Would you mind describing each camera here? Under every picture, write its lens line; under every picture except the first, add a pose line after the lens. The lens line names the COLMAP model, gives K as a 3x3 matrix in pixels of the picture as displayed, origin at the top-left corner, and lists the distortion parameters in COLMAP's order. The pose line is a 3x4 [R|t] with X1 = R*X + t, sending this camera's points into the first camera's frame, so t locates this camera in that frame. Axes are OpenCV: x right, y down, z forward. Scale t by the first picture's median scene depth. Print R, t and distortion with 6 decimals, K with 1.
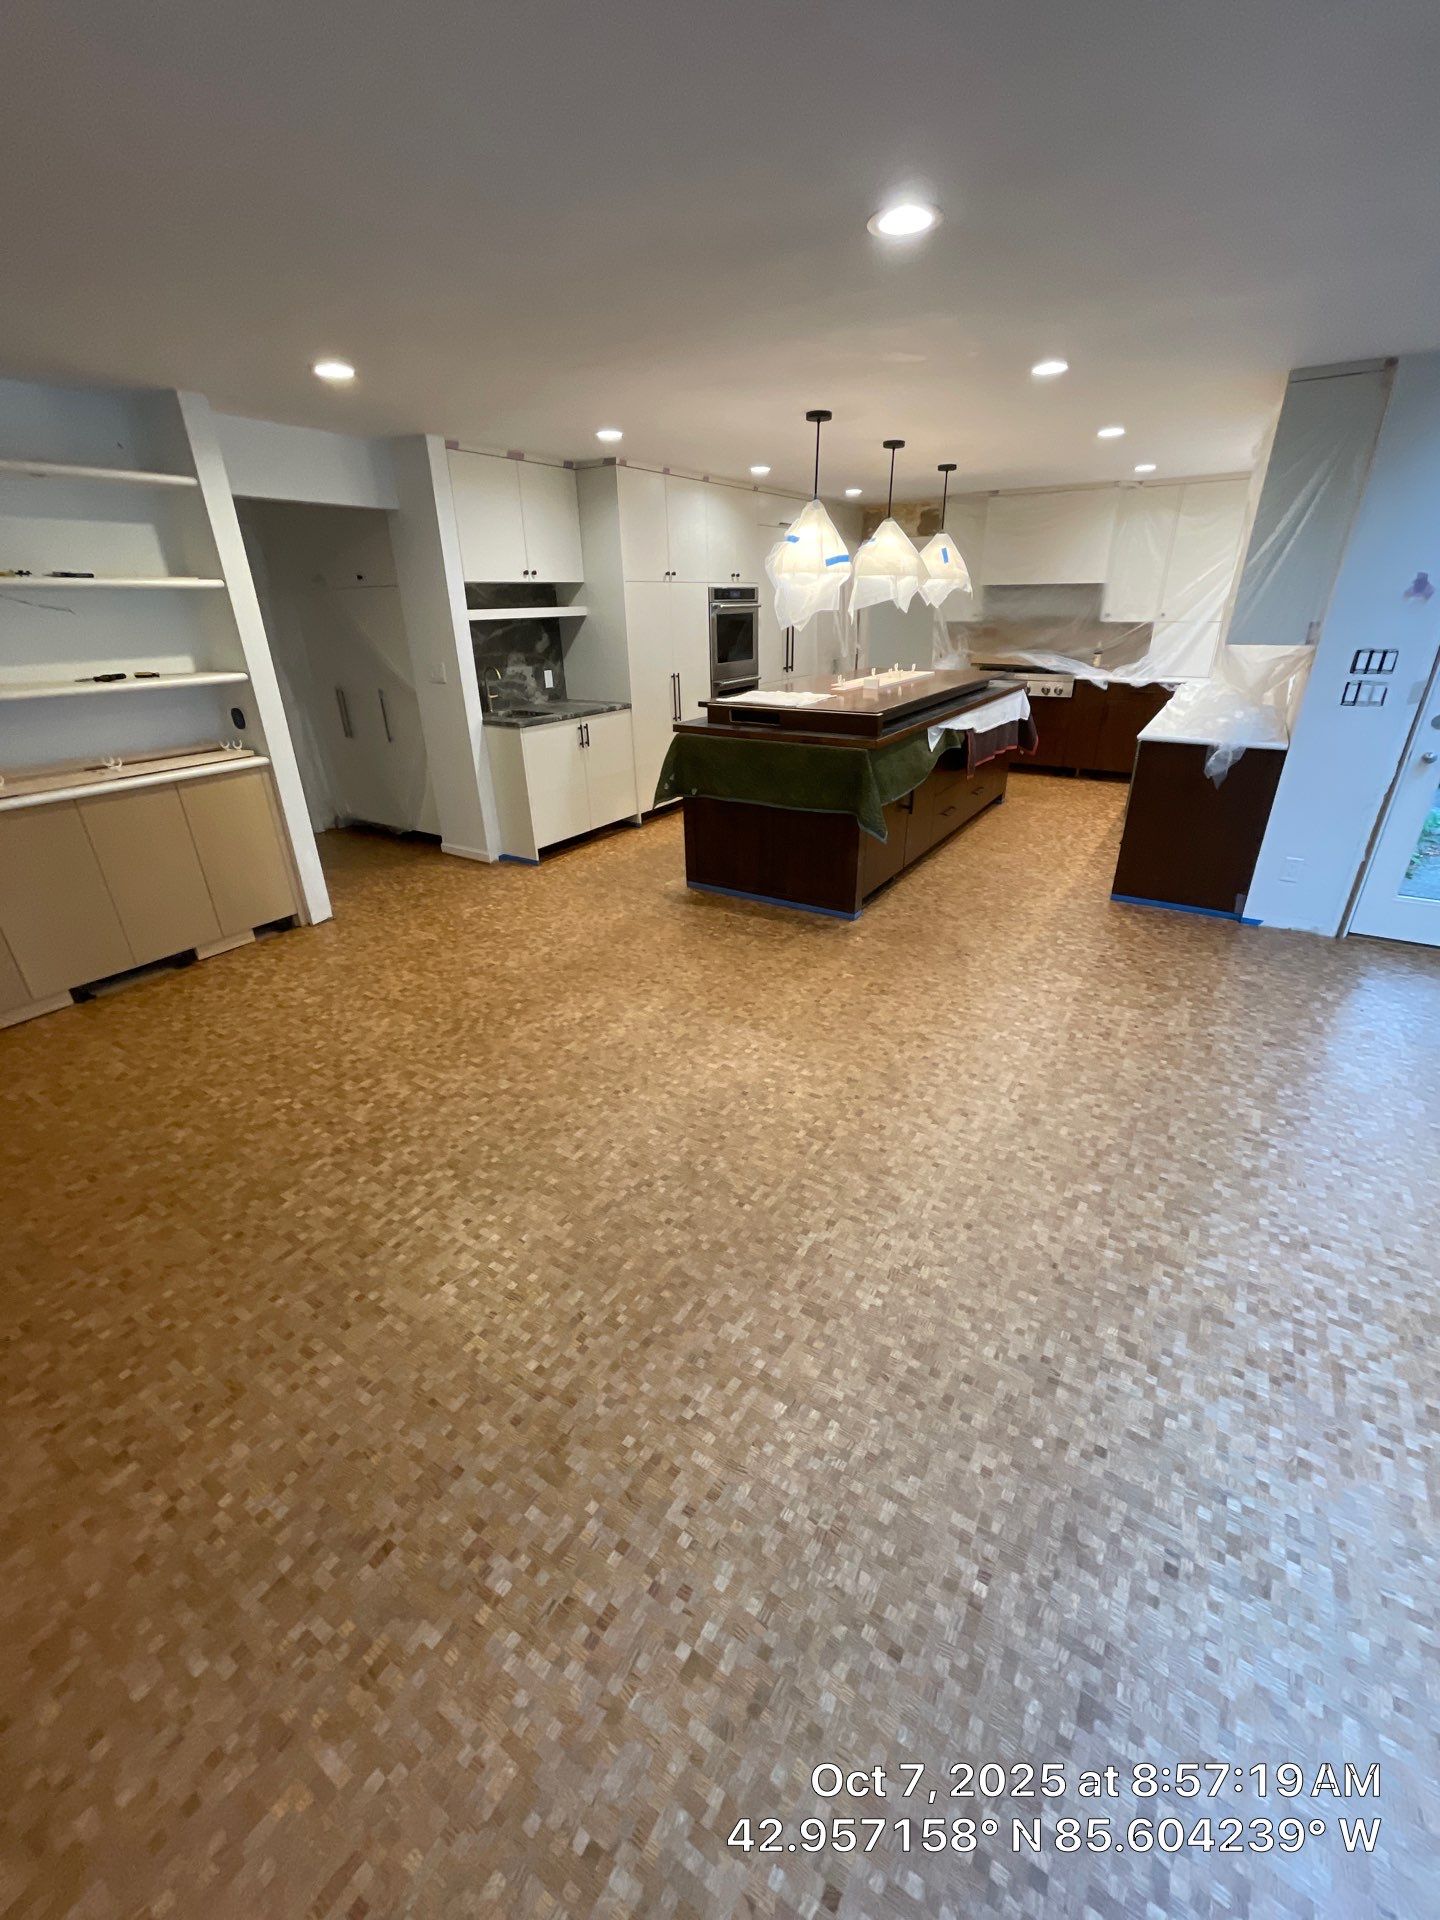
lens RADIAL K [[766.9, 0, 727.7], [0, 766.9, 965.7], [0, 0, 1]] dist [0.001080, 0.000322]
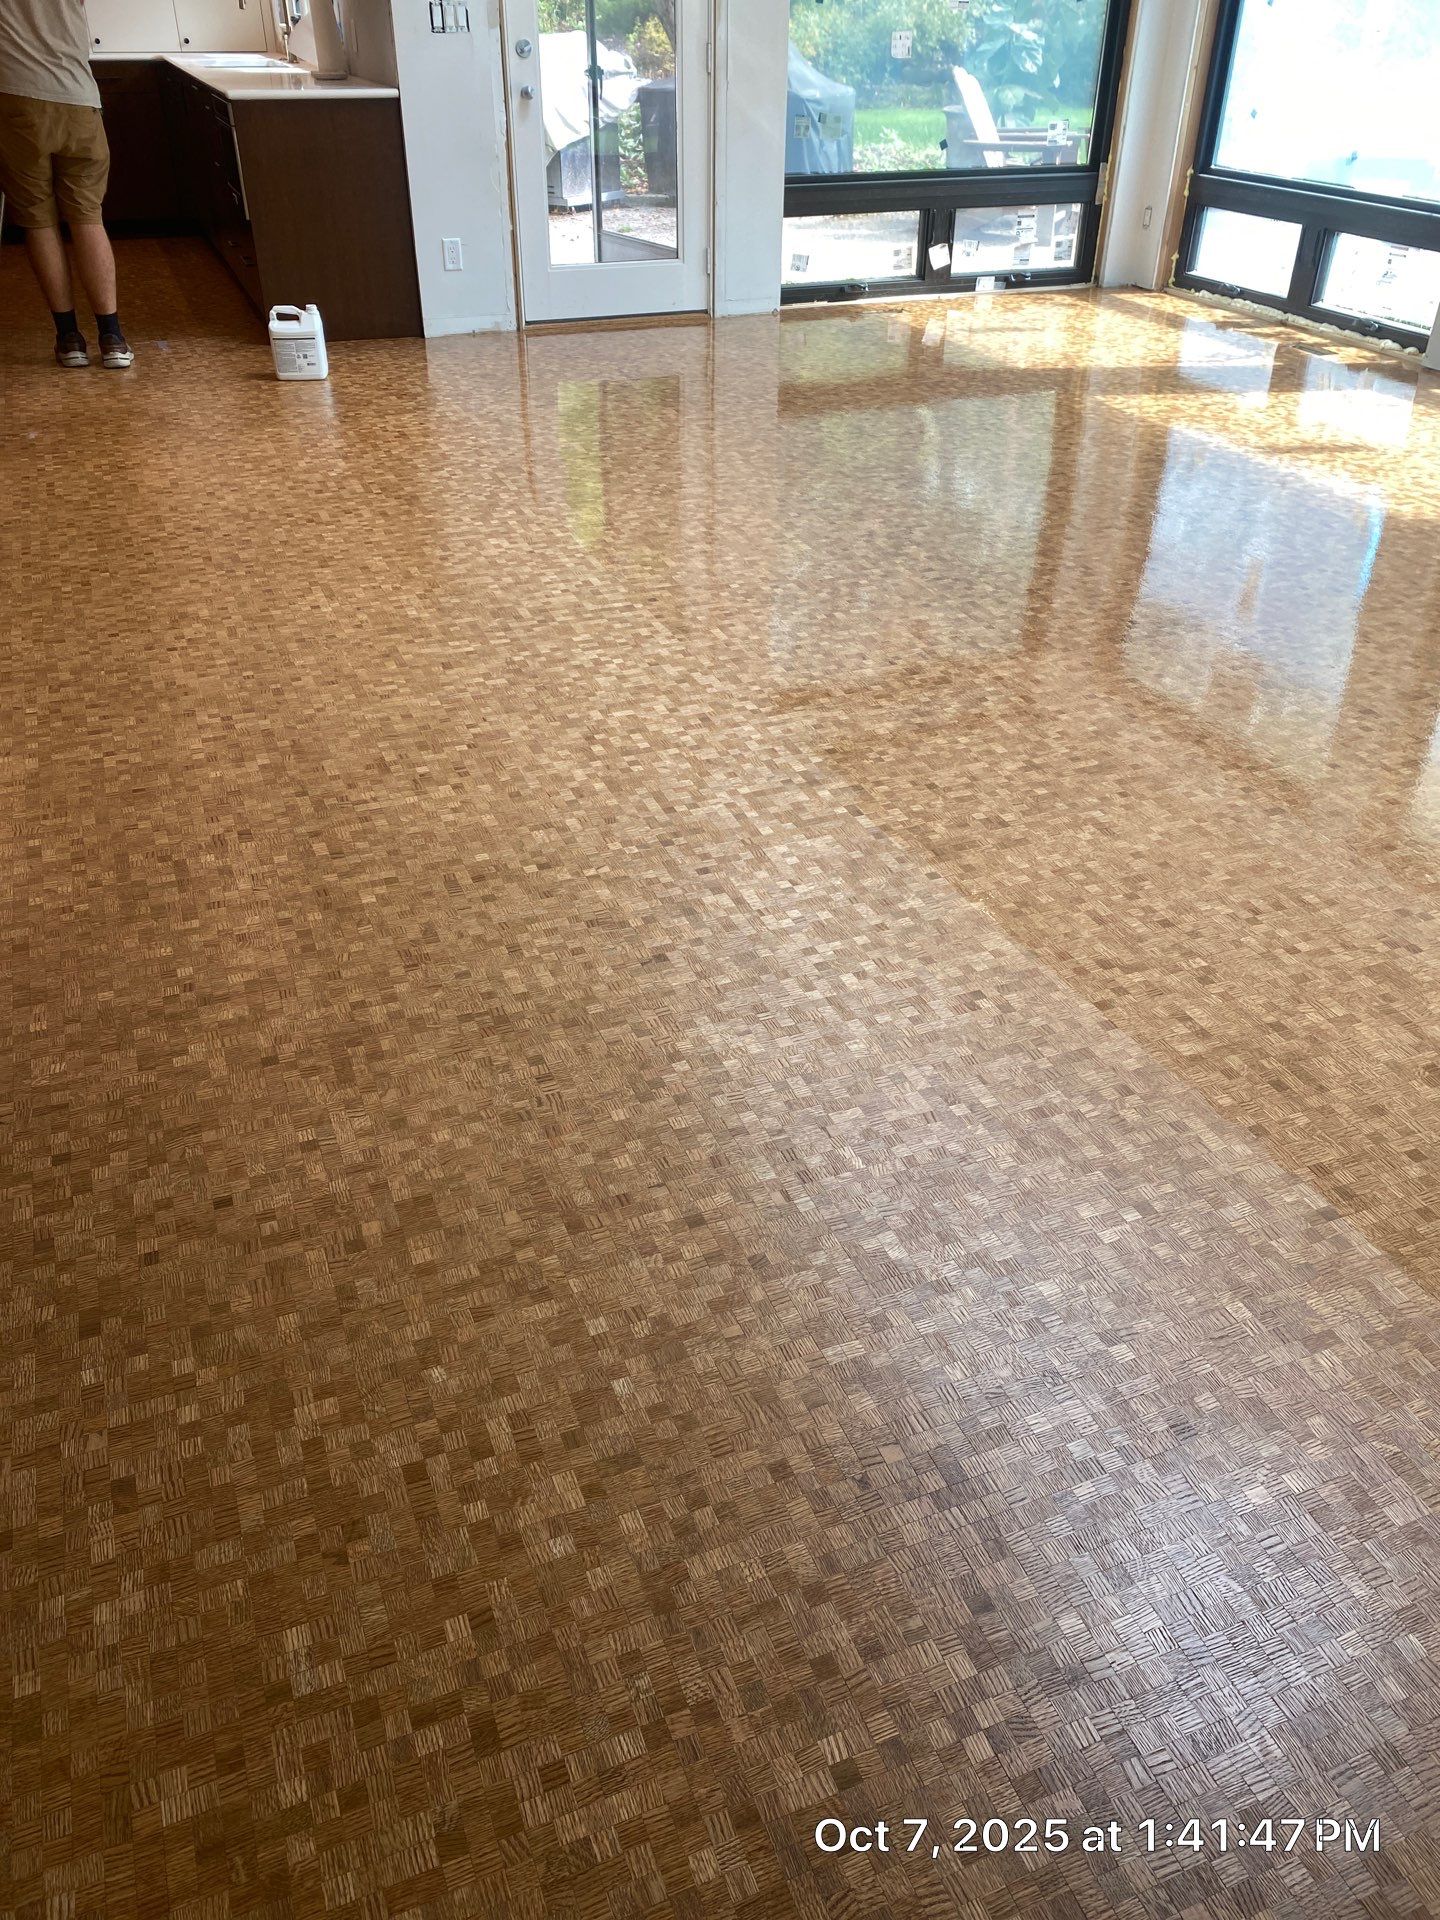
lens RADIAL K [[1470.2, 0, 720.2], [0, 1470.2, 1018.8], [0, 0, 1]] dist [0.015979, -0.018508]
pose [[0.579148, -0.439611, 0.686535, -1.047059], [0.330735, 0.896428, 0.295010, 0.443925], [-0.745119, 0.056207, 0.664559, -0.464766]]
